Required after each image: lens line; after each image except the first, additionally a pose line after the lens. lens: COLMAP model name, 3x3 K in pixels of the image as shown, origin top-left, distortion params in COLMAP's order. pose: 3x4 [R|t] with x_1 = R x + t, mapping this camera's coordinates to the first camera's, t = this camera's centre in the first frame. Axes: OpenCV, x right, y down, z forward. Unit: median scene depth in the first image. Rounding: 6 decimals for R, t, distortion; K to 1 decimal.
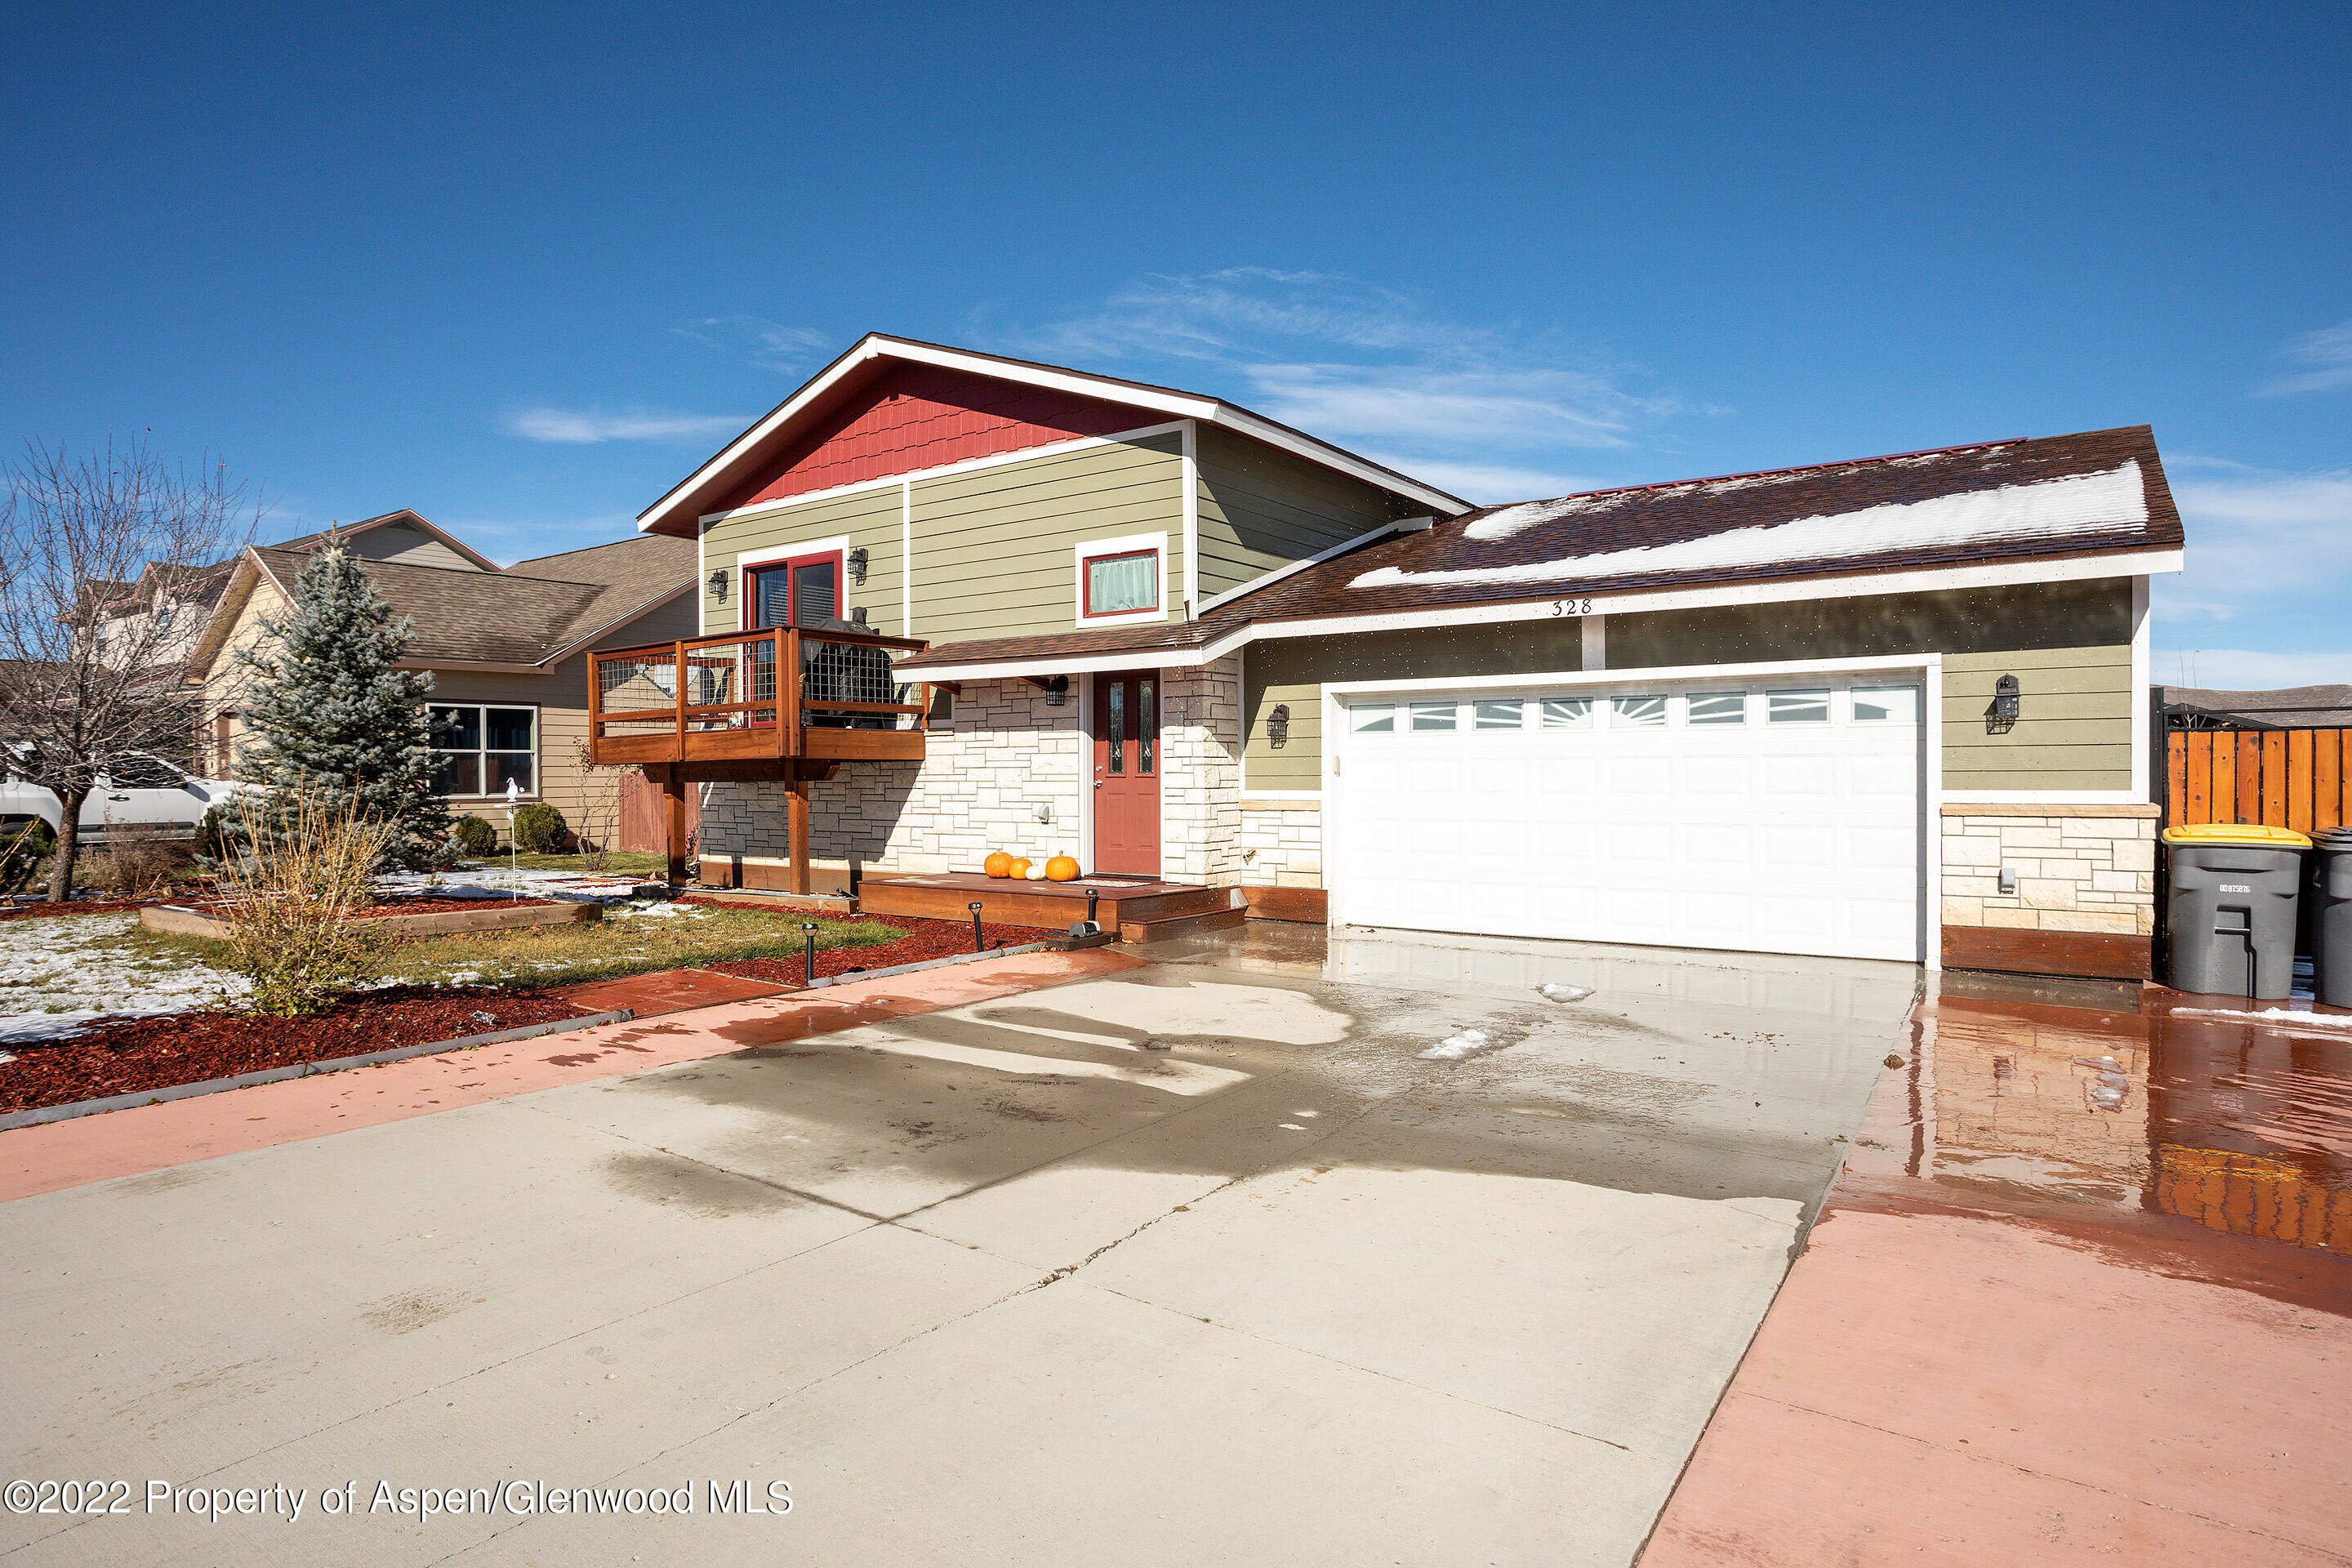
lens RADIAL K [[1391.3, 0, 1170.1], [0, 1391.3, 784.3], [0, 0, 1]] dist [-0.000531, -0.000067]
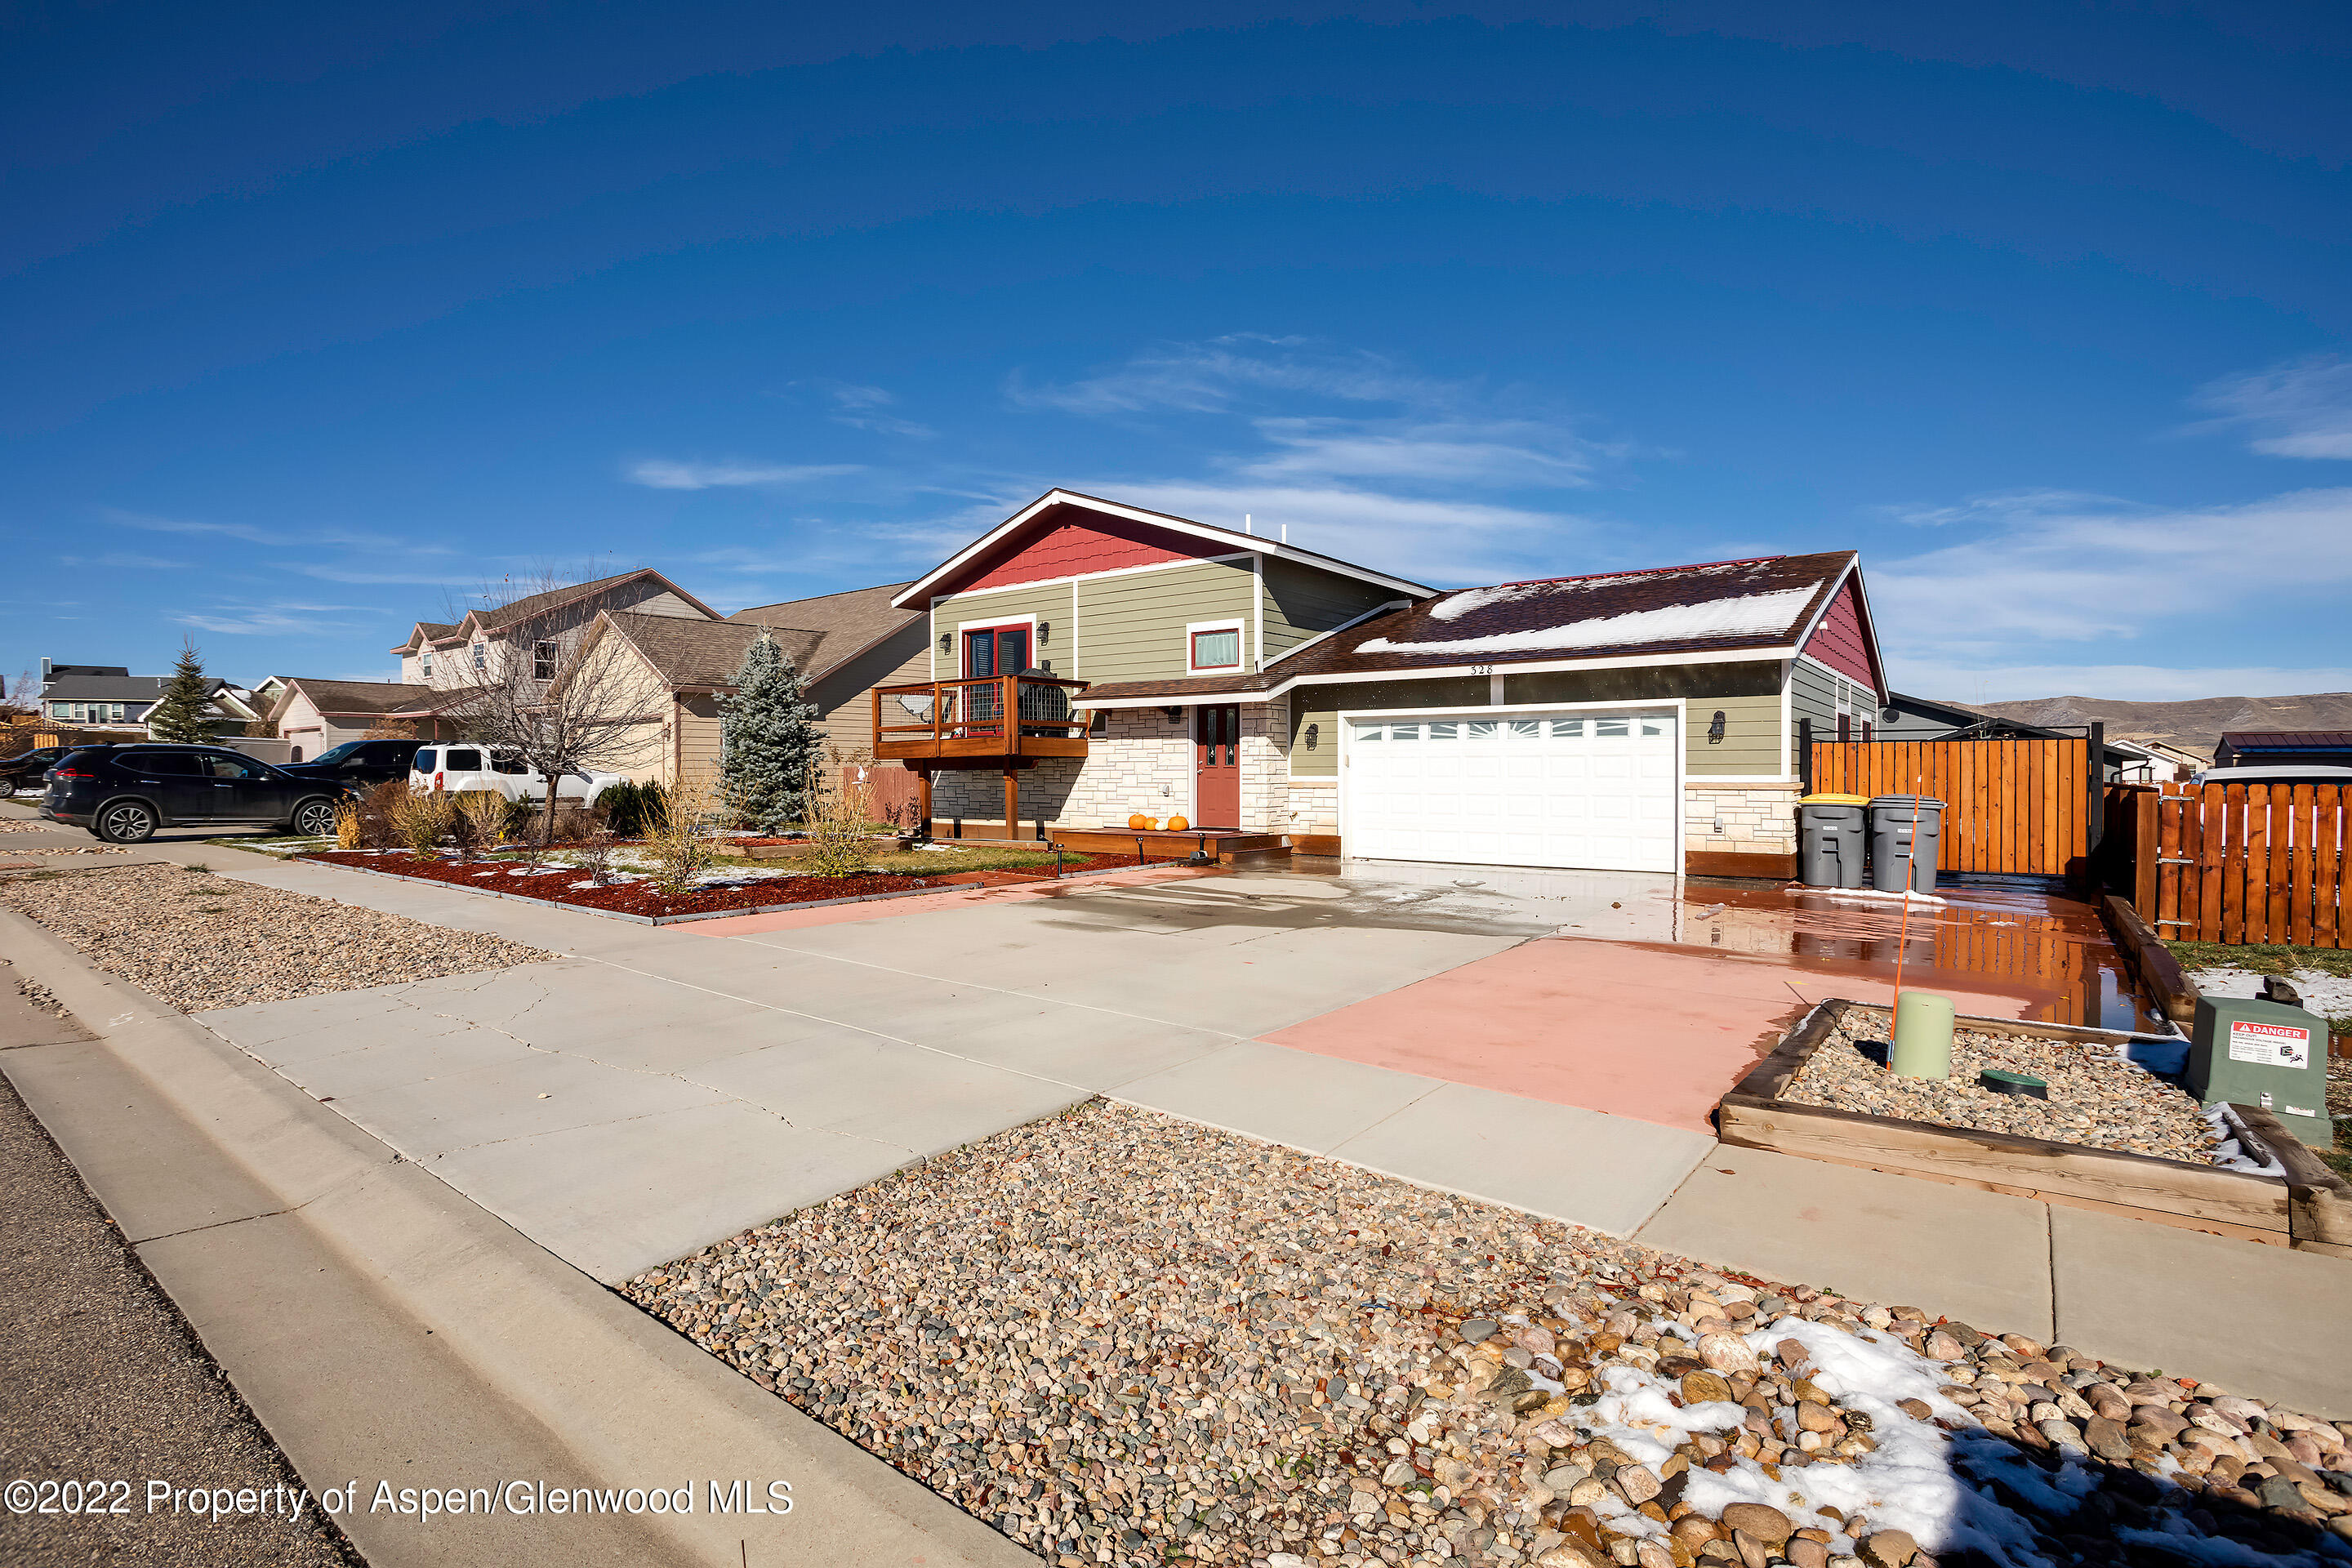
lens RADIAL K [[1120.7, 0, 1185.1], [0, 1120.7, 778.7], [0, 0, 1]] dist [-0.000867, -0.000008]
pose [[0.999560, 0.003596, -0.029428, -0.032180], [-0.003580, 0.999993, 0.000608, 0.007363], [0.029430, -0.000502, 0.999567, -0.325148]]
